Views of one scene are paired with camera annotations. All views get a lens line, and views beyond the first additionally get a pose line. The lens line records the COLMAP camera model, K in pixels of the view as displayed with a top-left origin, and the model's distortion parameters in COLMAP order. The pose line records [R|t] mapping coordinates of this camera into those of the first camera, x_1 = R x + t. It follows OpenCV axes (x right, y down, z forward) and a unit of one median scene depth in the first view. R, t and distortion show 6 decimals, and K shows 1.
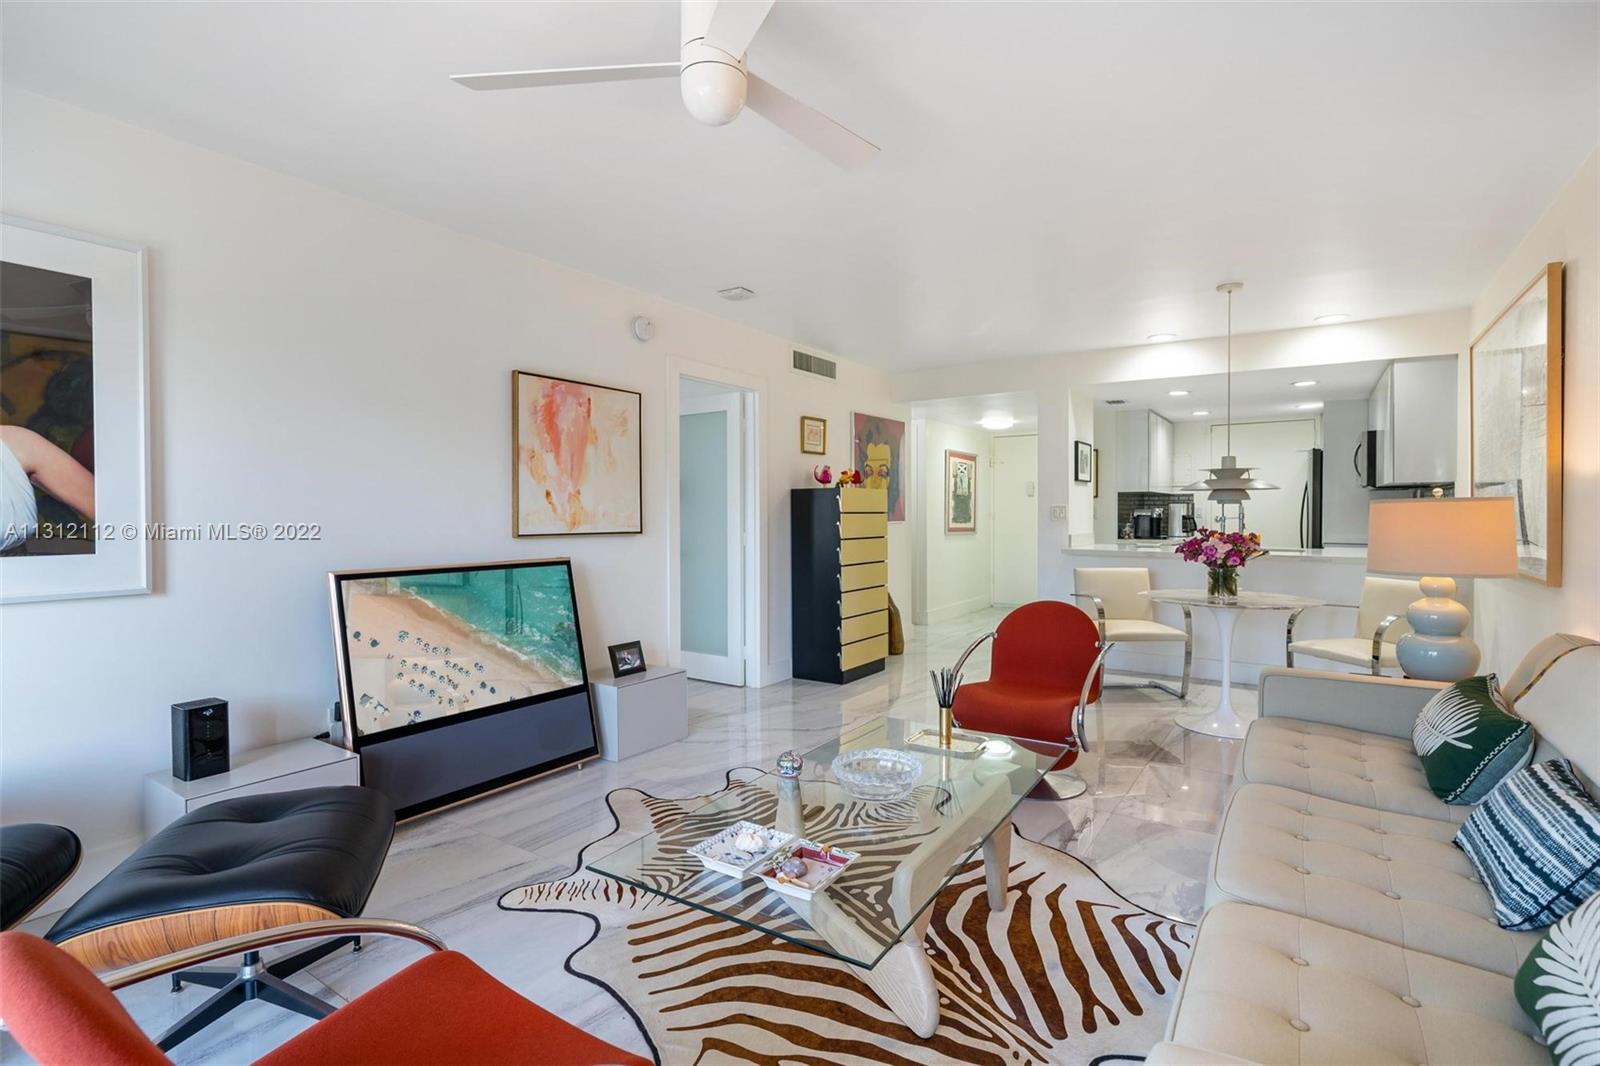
lens RADIAL K [[771.5, 0, 798.0], [0, 771.5, 521.7], [0, 0, 1]] dist [0.001000, 0.000401]
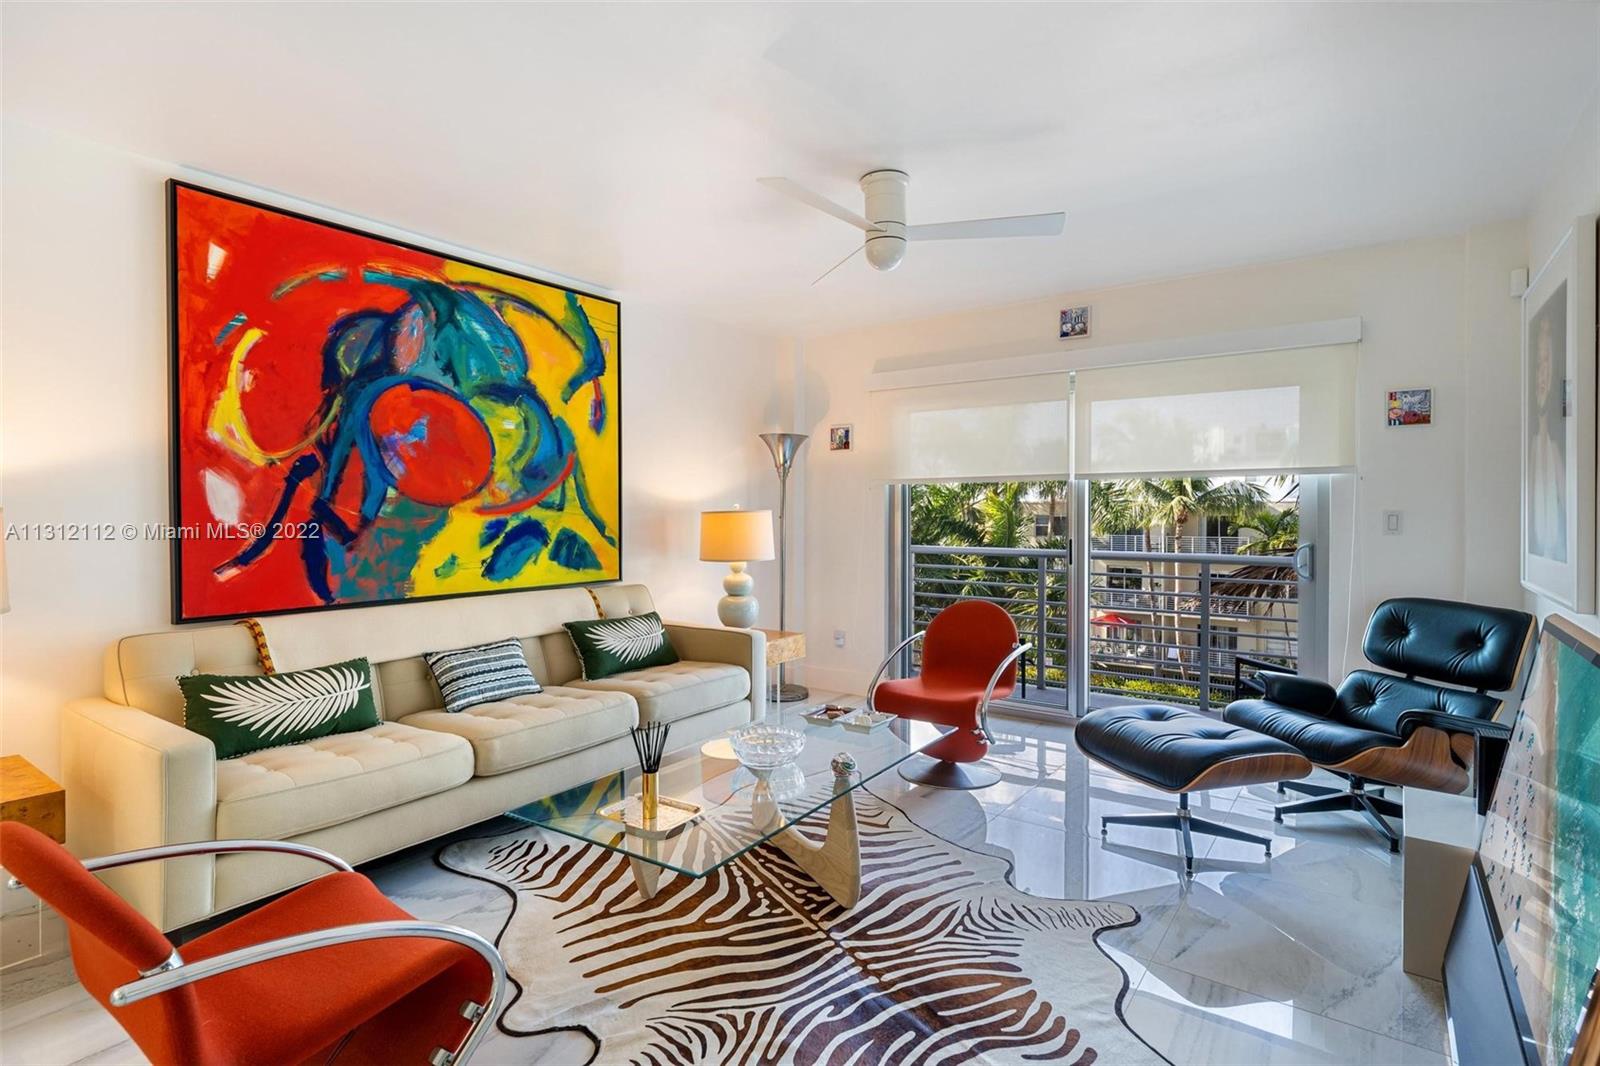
lens RADIAL K [[799.7, 0, 807.9], [0, 799.7, 519.6], [0, 0, 1]] dist [0.002239, -0.000702]
pose [[-0.999768, 0.001870, 0.021475, 0.007807], [0.002382, 0.999712, 0.023880, -0.021732], [-0.021424, 0.023925, -0.999484, 1.143220]]
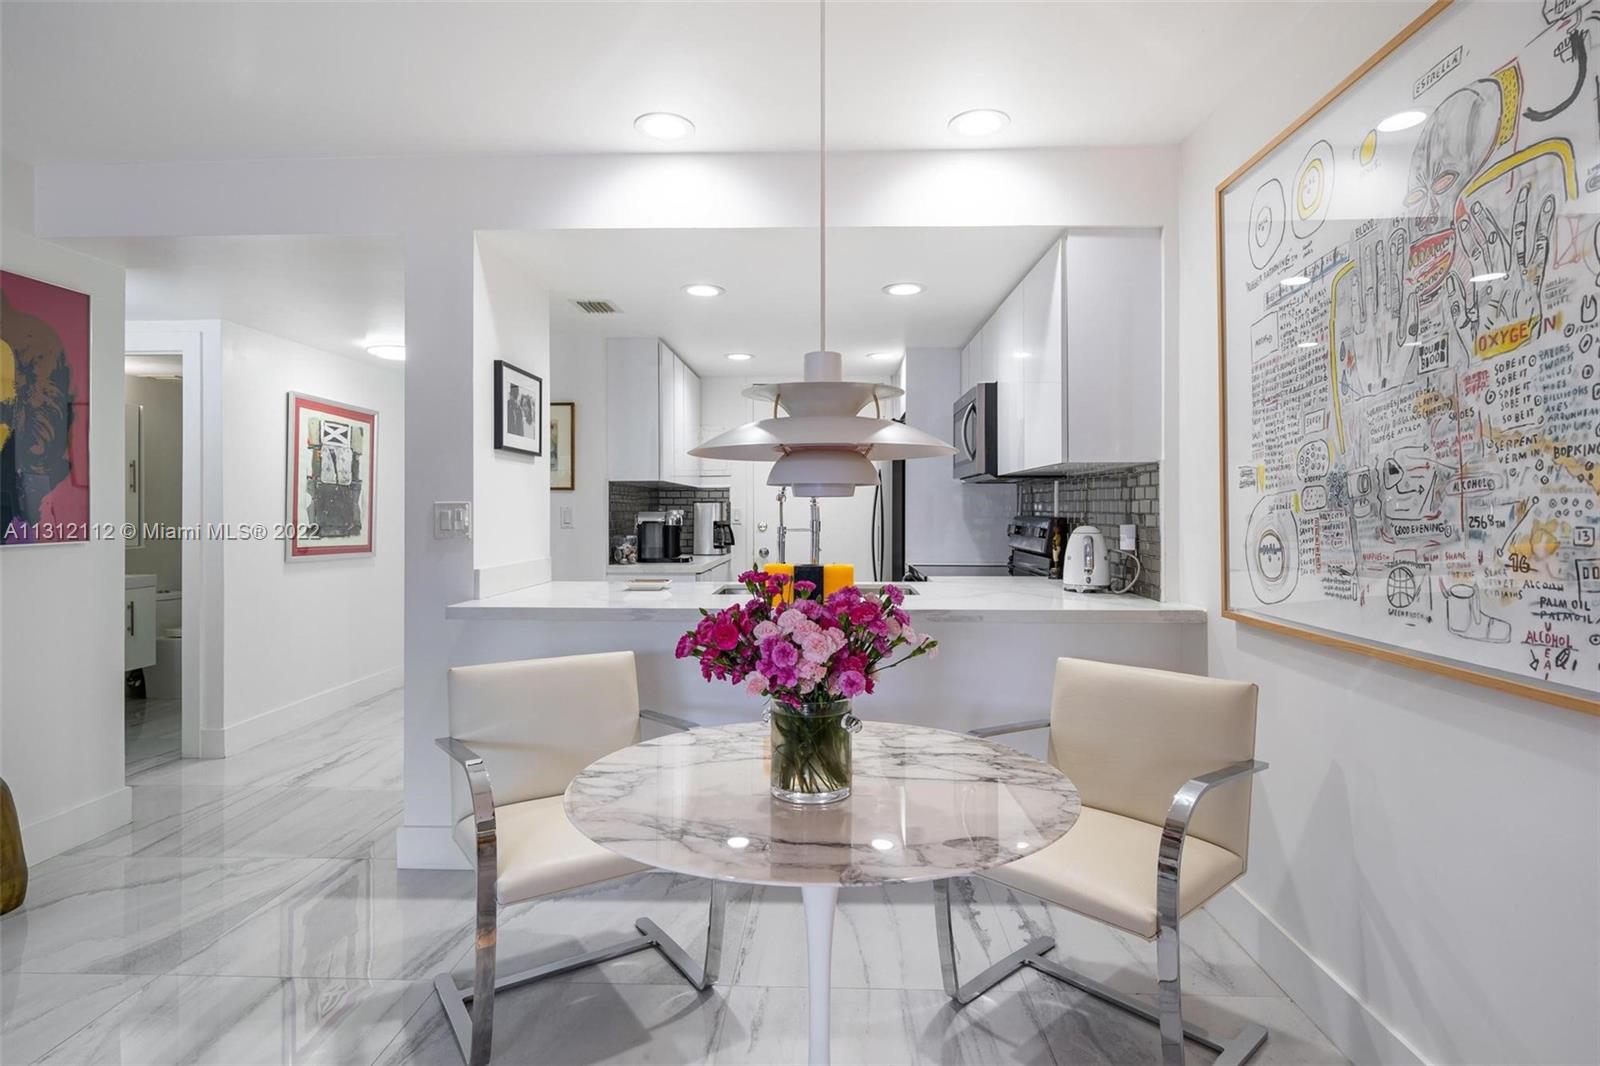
lens RADIAL K [[846.2, 0, 801.6], [0, 846.2, 511.2], [0, 0, 1]] dist [0.000892, -0.000099]
pose [[0.848057, 0.001930, 0.529902, 0.365306], [0.006682, 0.999875, -0.014336, -0.011790], [-0.529863, 0.015699, 0.847938, 0.711766]]
